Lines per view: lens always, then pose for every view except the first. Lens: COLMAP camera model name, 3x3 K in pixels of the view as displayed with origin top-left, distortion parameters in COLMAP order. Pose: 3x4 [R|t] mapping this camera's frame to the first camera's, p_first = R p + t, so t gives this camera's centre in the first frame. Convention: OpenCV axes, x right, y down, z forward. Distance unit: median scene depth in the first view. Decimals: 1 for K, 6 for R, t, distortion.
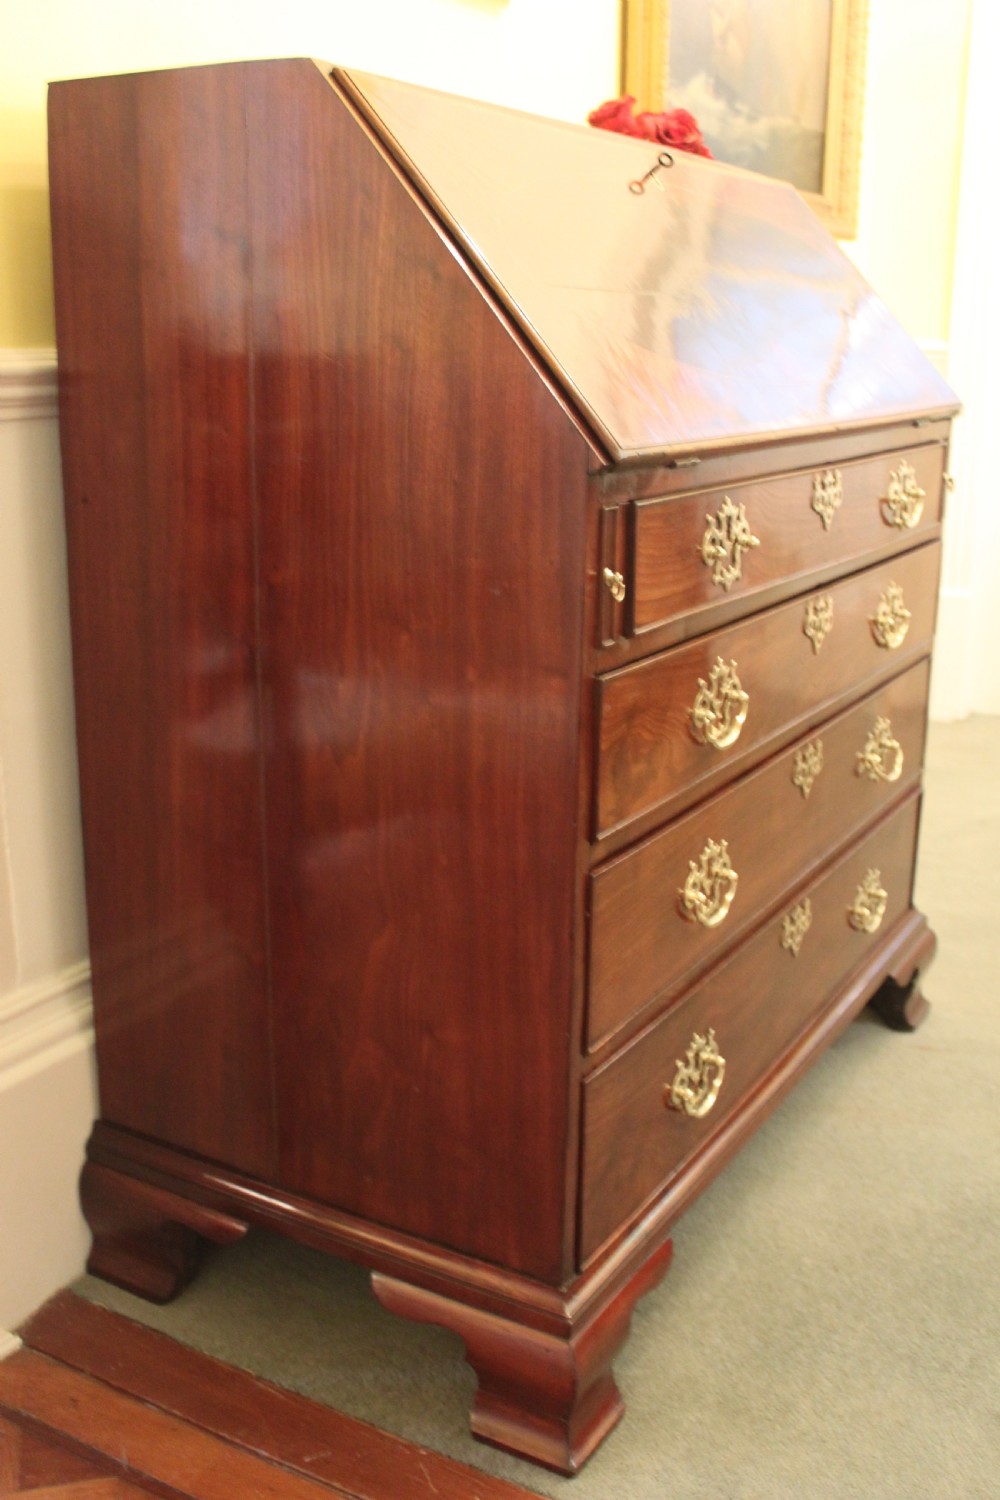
lens RADIAL K [[1580.2, 0, 499.4], [0, 1580.2, 751.4], [0, 0, 1]] dist [-0.016587, 0.000000]
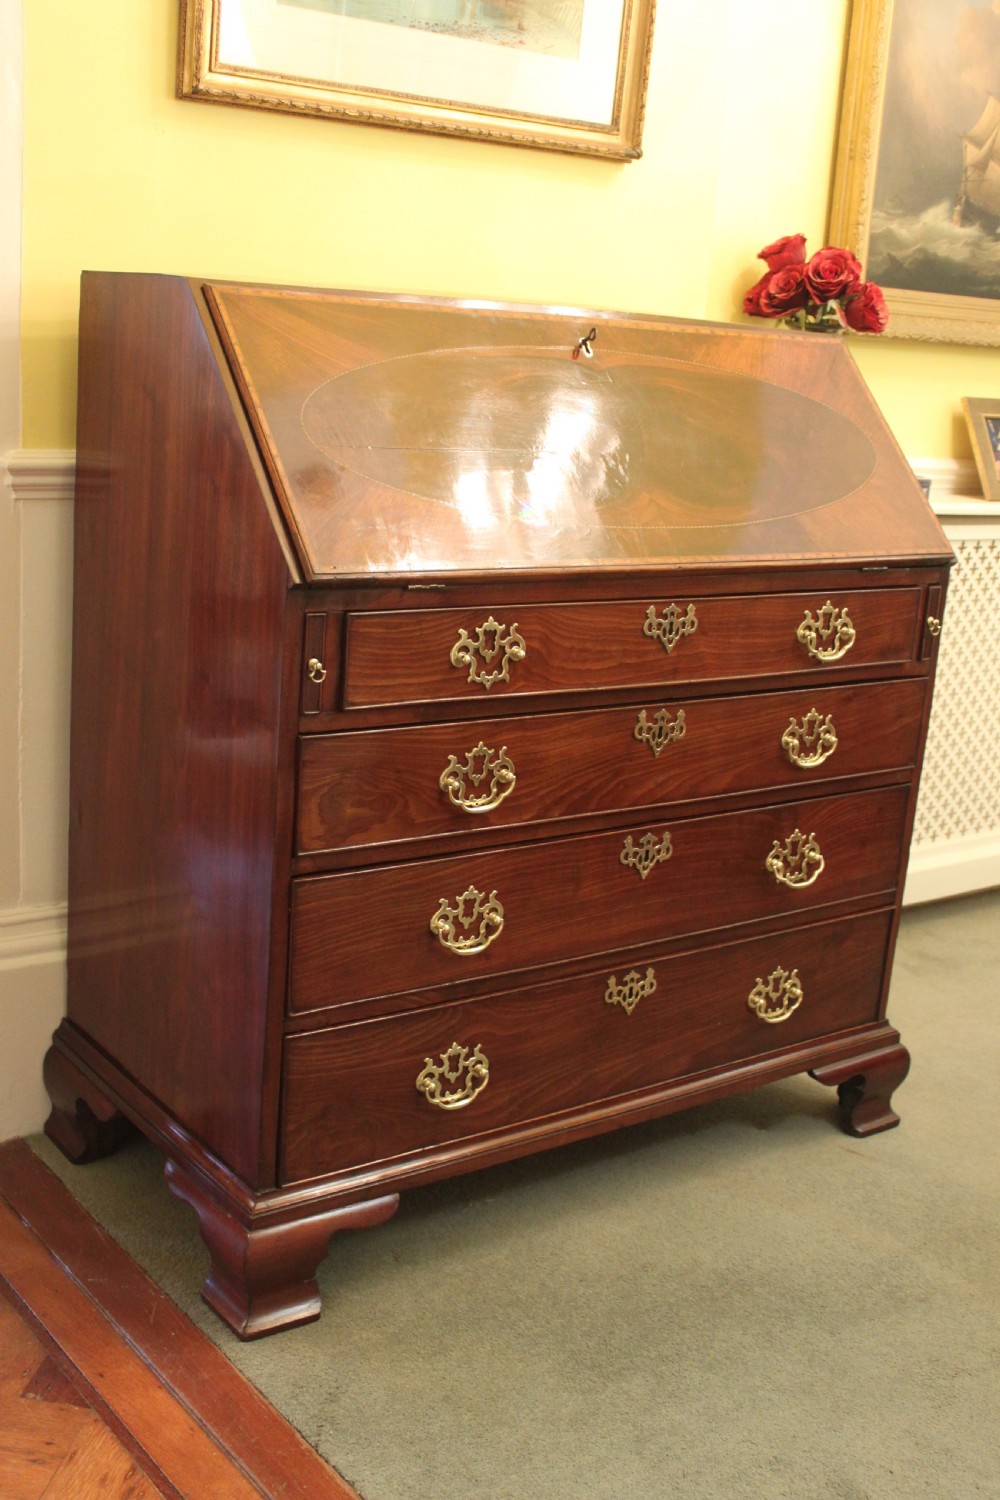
lens RADIAL K [[1751.9, 0, 494.9], [0, 1751.9, 759.7], [0, 0, 1]] dist [0.003852, 0.000000]
pose [[0.920374, 0.154575, -0.359191, 0.623199], [-0.165540, 0.986203, 0.000232, -0.044897], [0.354271, 0.059247, 0.933264, -0.285270]]
